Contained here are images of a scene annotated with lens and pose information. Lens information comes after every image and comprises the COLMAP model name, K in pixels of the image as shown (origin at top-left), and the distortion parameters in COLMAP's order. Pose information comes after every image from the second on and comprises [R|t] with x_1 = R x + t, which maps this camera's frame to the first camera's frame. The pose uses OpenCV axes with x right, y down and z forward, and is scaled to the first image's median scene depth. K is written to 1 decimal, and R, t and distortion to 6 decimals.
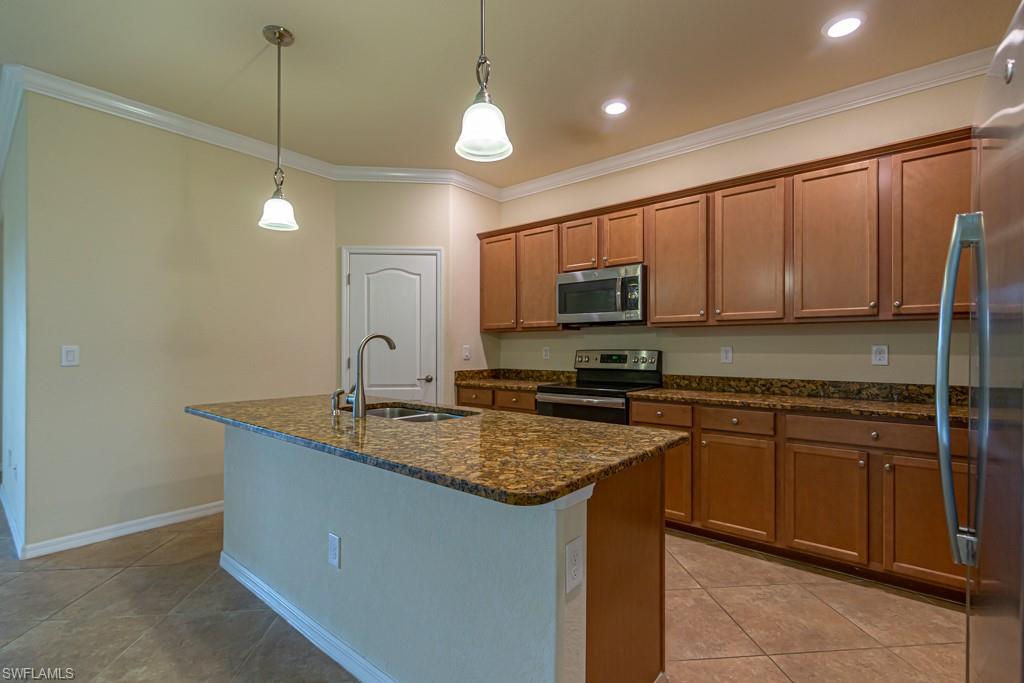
lens RADIAL K [[465.5, 0, 515.3], [0, 465.5, 349.1], [0, 0, 1]] dist [0.001978, -0.002568]
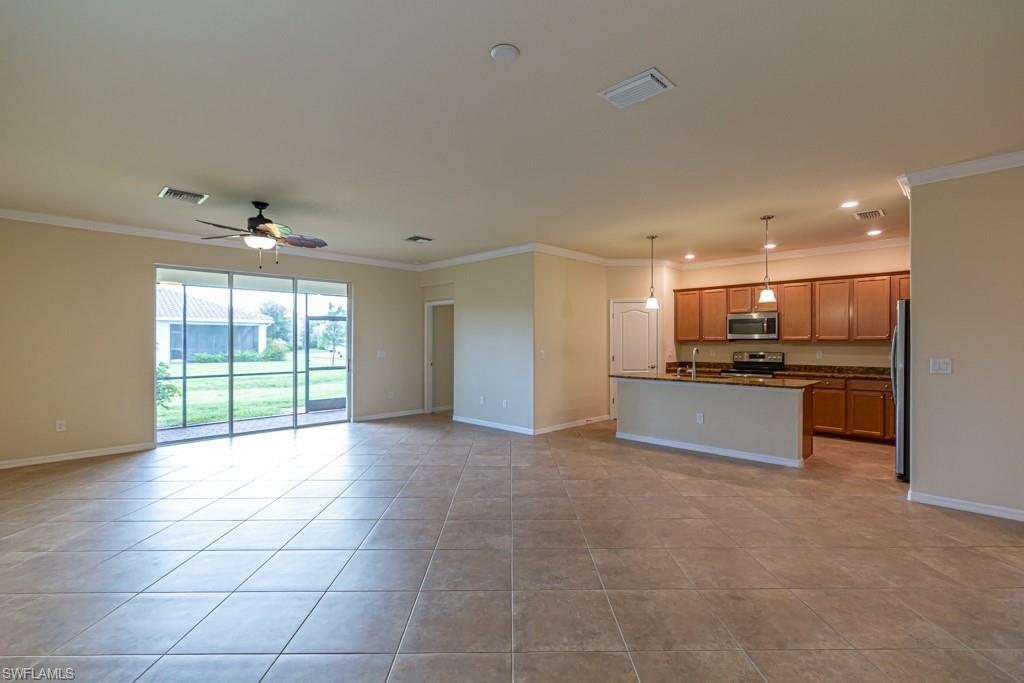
lens RADIAL K [[465.5, 0, 514.1], [0, 465.5, 344.8], [0, 0, 1]] dist [0.001978, -0.002568]
pose [[0.996870, -0.003195, -0.078995, -0.724001], [0.003677, 0.999975, 0.005966, -0.049044], [0.078974, -0.006238, 0.996857, -1.157974]]
